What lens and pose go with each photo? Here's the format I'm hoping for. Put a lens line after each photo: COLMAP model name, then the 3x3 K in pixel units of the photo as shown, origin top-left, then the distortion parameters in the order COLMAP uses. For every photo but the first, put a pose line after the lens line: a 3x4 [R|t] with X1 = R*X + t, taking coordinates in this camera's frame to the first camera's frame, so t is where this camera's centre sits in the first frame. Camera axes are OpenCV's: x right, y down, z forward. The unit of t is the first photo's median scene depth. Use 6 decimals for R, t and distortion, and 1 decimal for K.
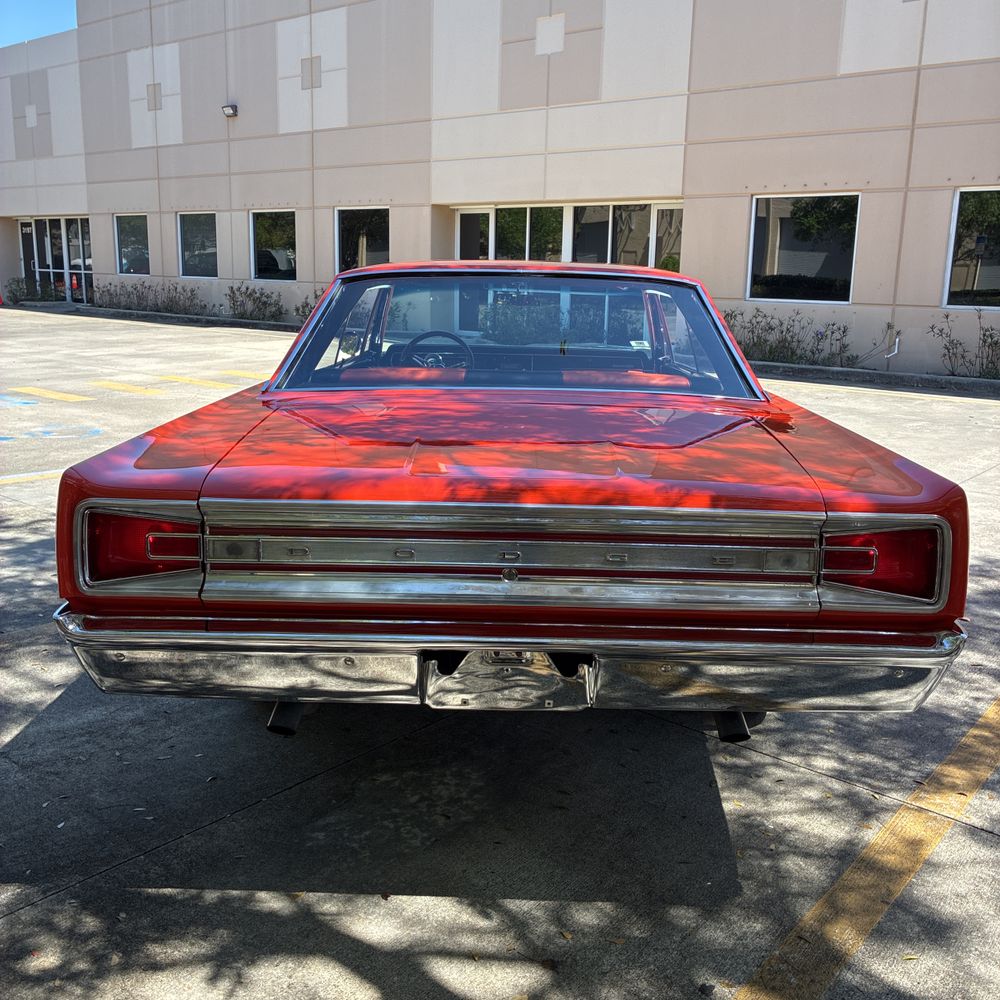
lens RADIAL K [[1013.8, 0, 510.6], [0, 1013.8, 500.6], [0, 0, 1]] dist [0.014226, 0.000000]
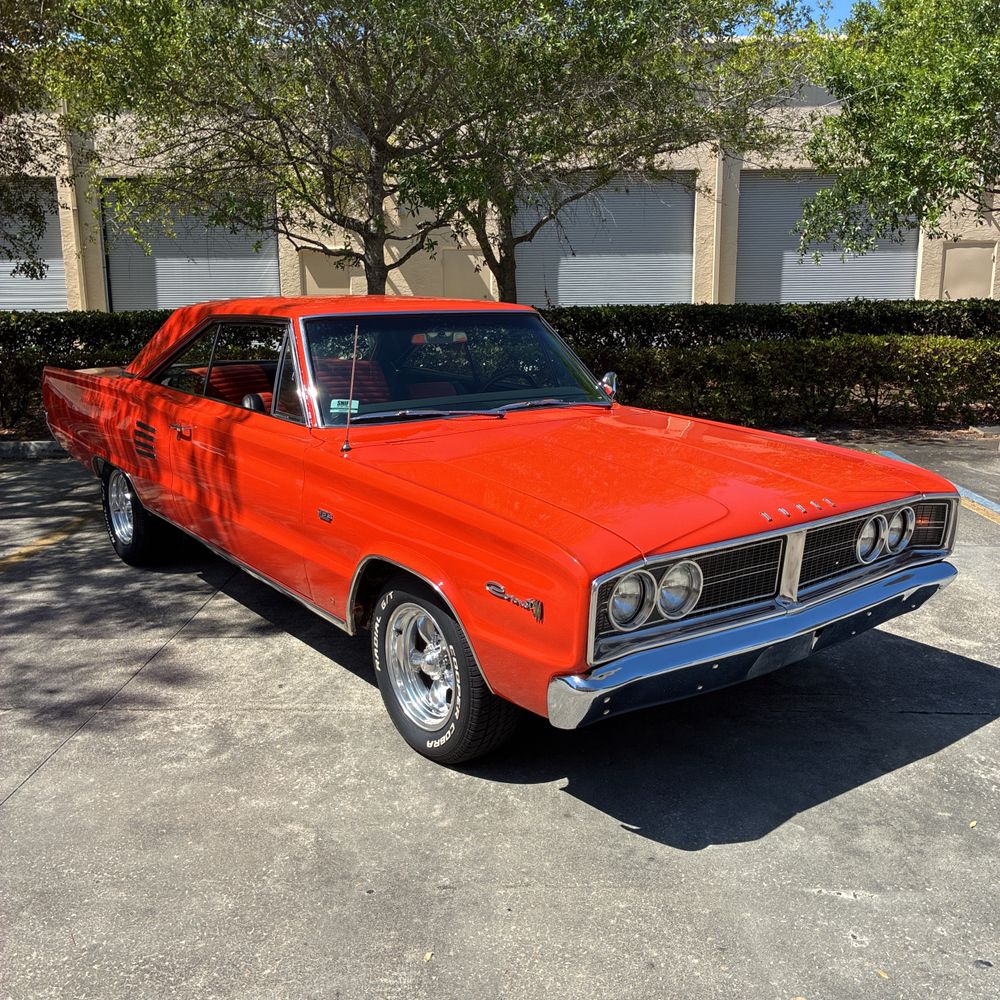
lens RADIAL K [[1013.8, 0, 497.6], [0, 1013.8, 489.9], [0, 0, 1]] dist [0.014226, 0.000000]
pose [[-0.785254, 0.101461, -0.610805, 0.880185], [-0.148376, 0.926905, 0.344721, -0.650892], [0.601133, 0.361322, -0.712801, 2.875875]]
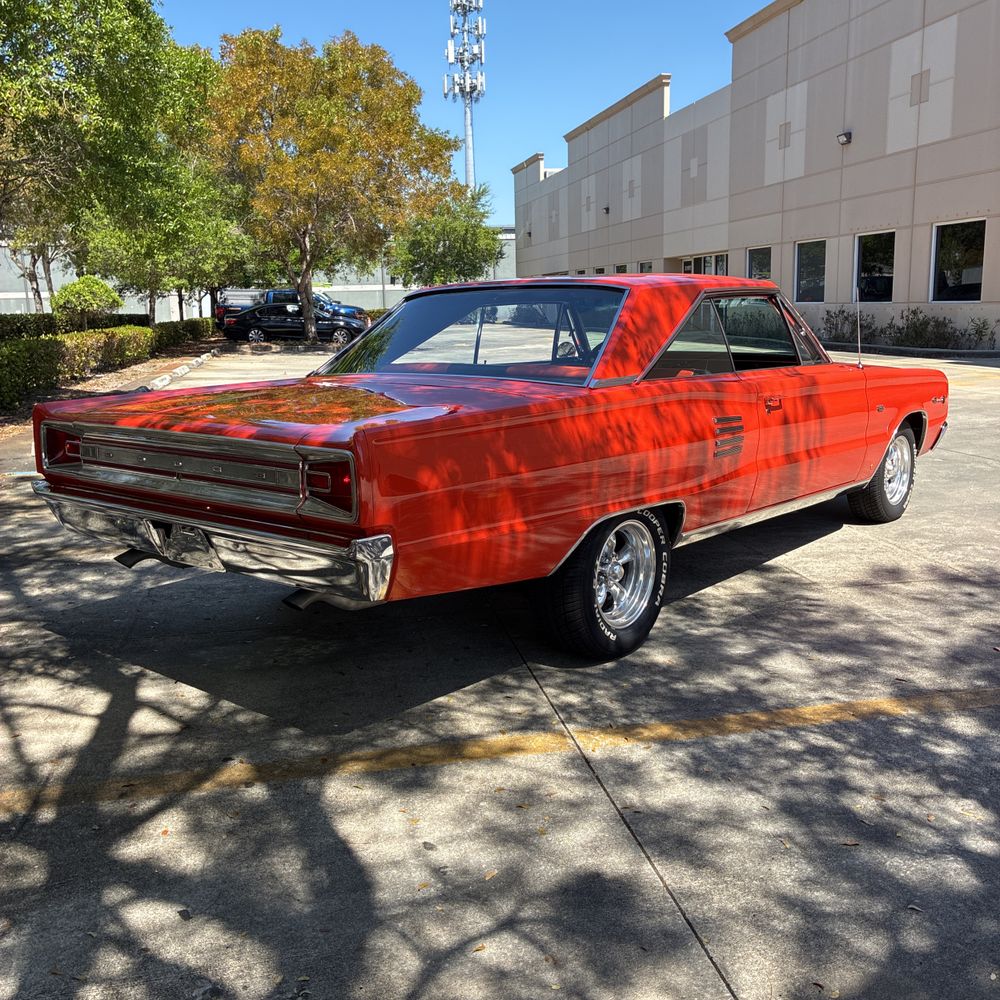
lens RADIAL K [[1013.8, 0, 501.7], [0, 1013.8, 509.2], [0, 0, 1]] dist [0.014226, 0.000000]
pose [[0.773628, 0.084165, -0.628025, 0.968939], [-0.095584, 0.995298, 0.015641, 0.034629], [0.626389, 0.047929, 0.778036, 0.045288]]
